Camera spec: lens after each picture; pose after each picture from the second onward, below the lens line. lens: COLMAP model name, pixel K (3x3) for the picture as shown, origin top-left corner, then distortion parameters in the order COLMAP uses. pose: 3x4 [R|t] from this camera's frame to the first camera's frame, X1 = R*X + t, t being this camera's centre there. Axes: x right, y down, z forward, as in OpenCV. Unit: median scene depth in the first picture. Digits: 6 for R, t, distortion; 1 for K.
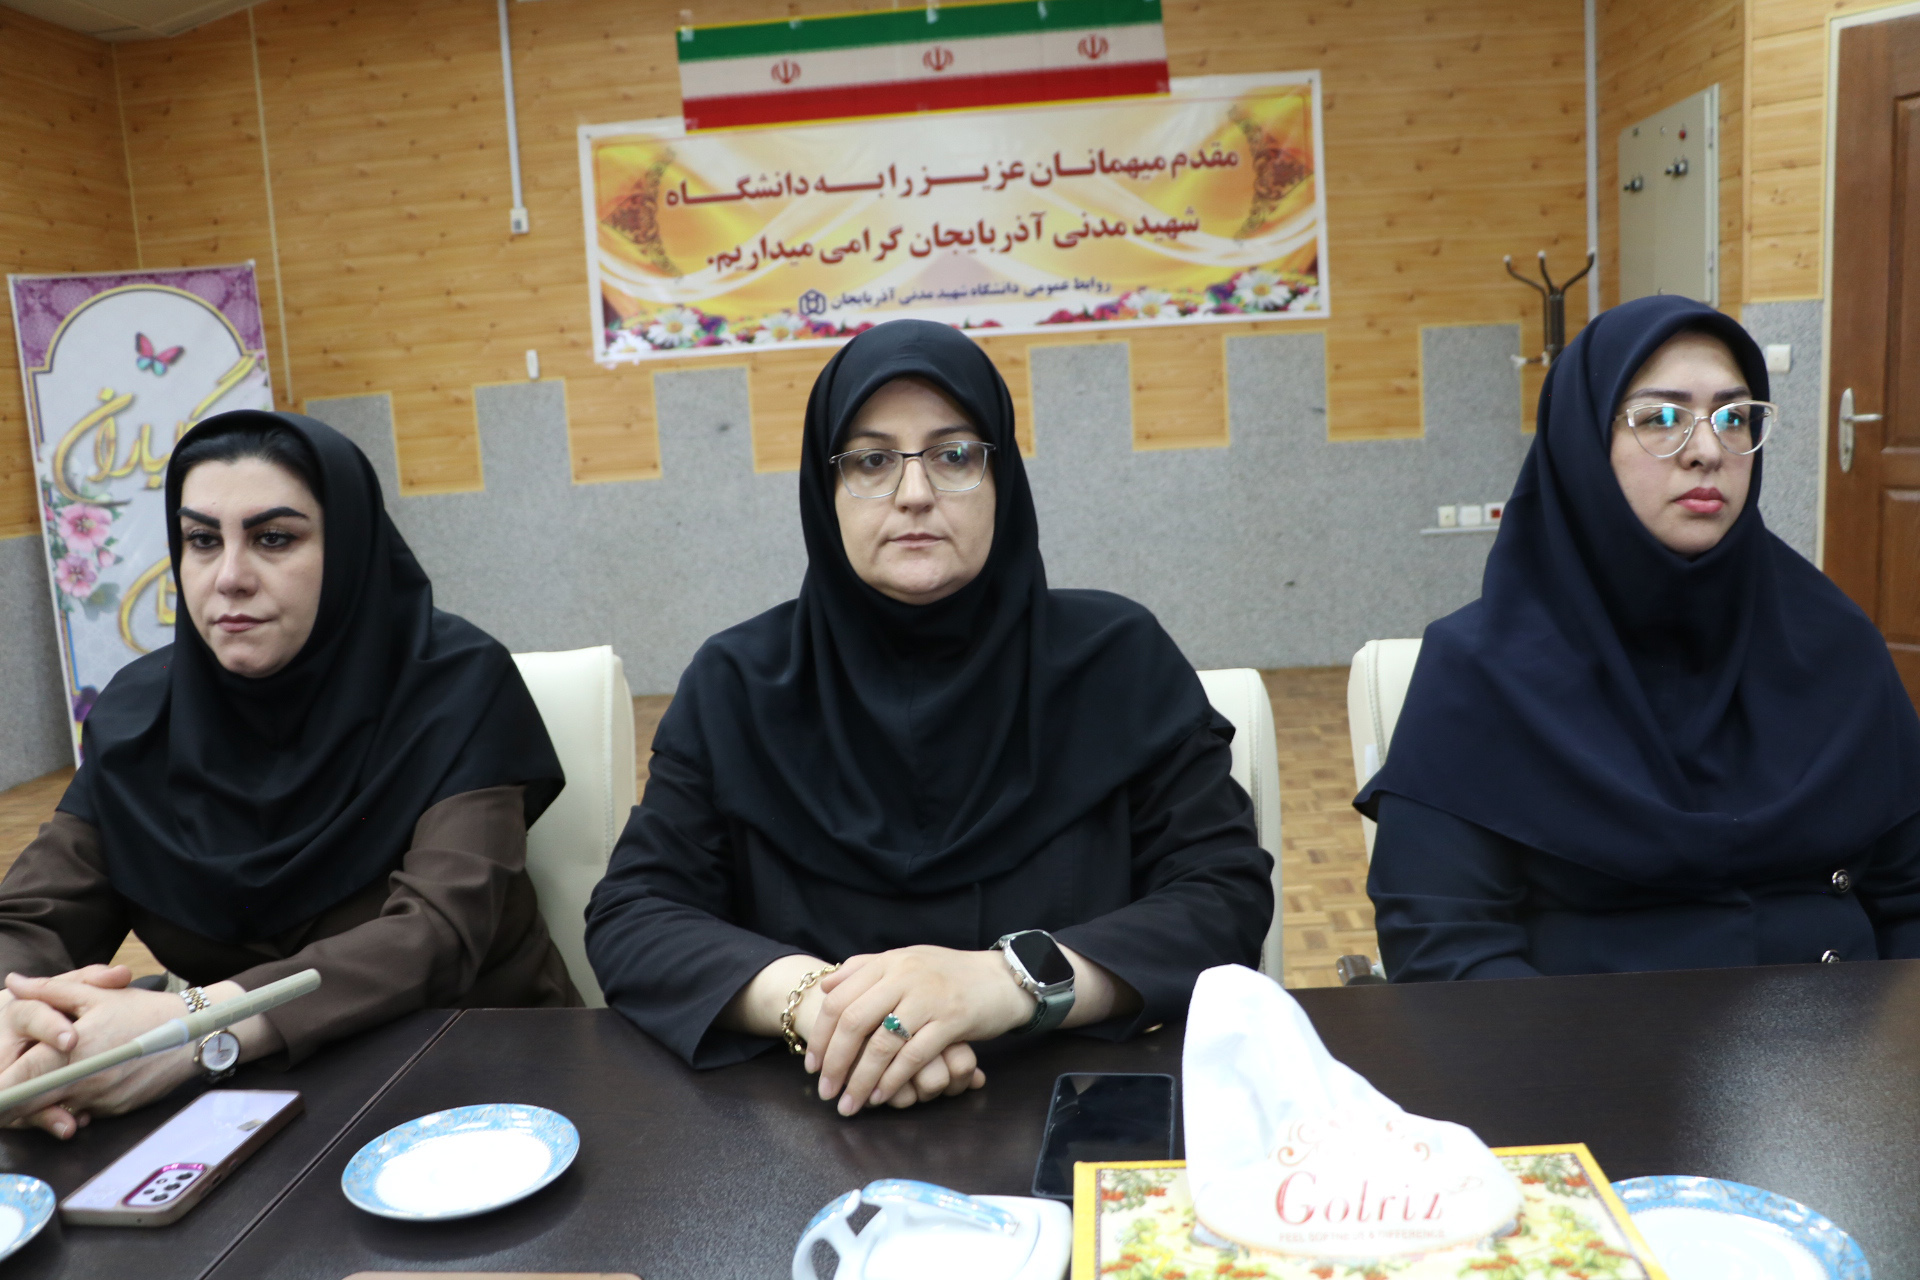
lens RADIAL K [[1579.1, 0, 960.0], [0, 1579.1, 640.0], [0, 0, 1]] dist [-0.192619, 0.172645]
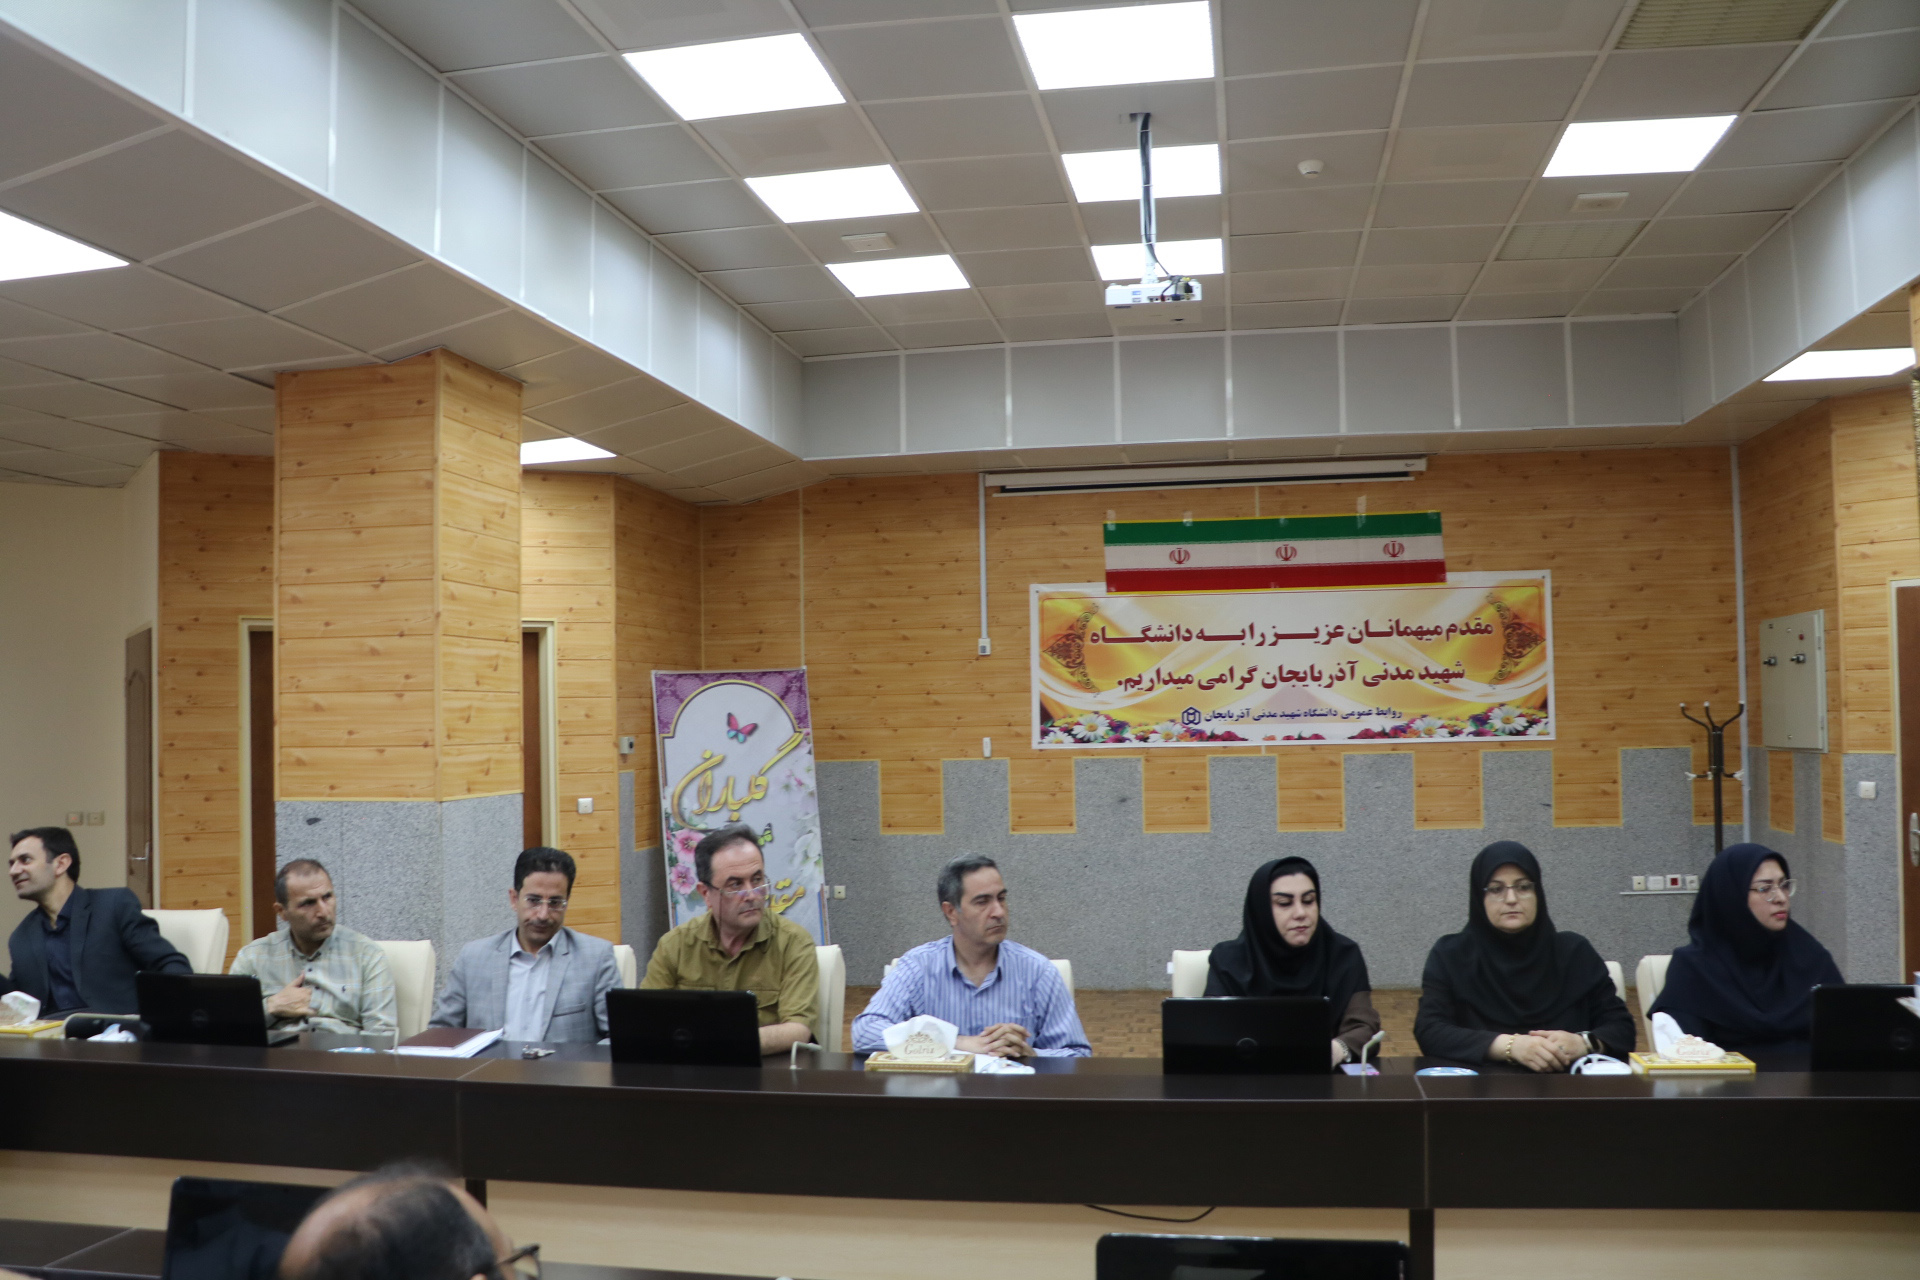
lens RADIAL K [[1579.1, 0, 960.0], [0, 1579.1, 640.0], [0, 0, 1]] dist [-0.192619, 0.172645]
pose [[0.994716, 0.038419, -0.095210, -0.173960], [-0.056853, 0.978306, -0.199212, 0.015116], [0.085491, 0.203572, 0.975320, -0.443539]]
